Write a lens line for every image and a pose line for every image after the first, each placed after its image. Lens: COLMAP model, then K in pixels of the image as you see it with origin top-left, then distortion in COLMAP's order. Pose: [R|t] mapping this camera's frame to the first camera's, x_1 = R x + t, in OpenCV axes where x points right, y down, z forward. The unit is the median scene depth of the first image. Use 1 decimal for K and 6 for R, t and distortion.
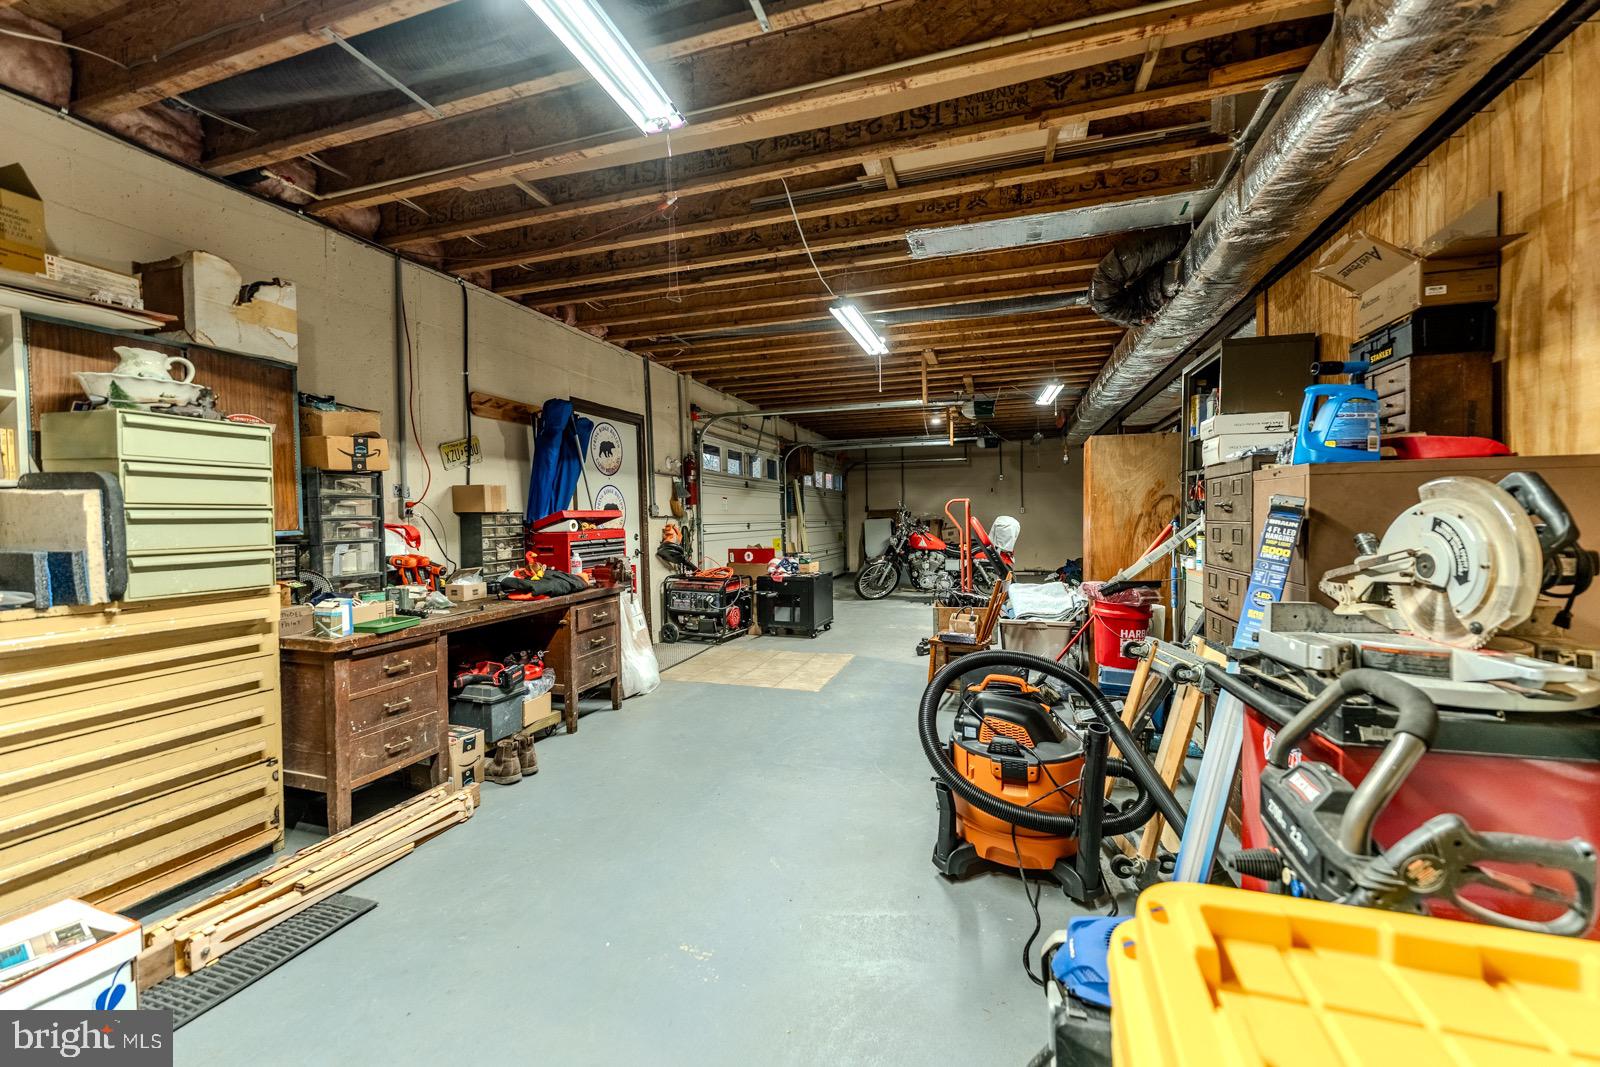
lens RADIAL K [[638.0, 0, 800.1], [0, 638.0, 533.4], [0, 0, 1]] dist [-0.000942, -0.000140]
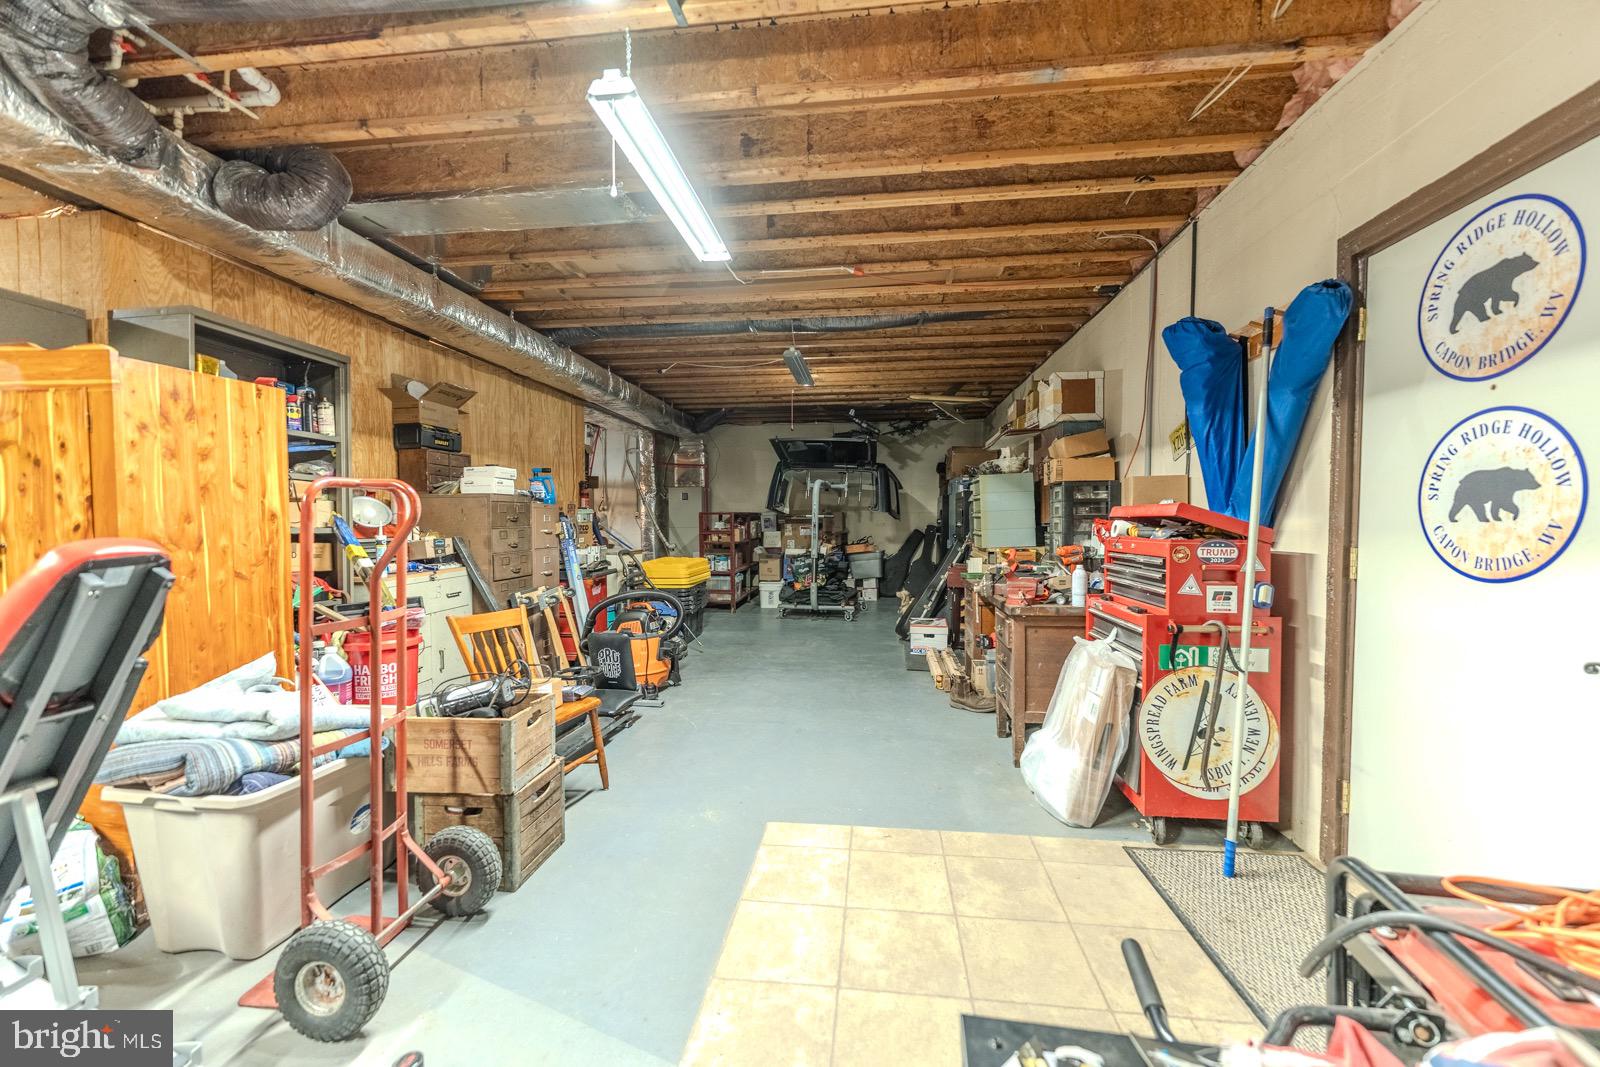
lens RADIAL K [[638.0, 0, 800.0], [0, 638.0, 536.8], [0, 0, 1]] dist [-0.000942, -0.000140]
pose [[-0.981187, 0.013091, -0.192614, 0.084691], [0.002686, 0.998528, 0.054180, -0.031991], [0.193040, 0.052644, -0.979778, 1.245922]]
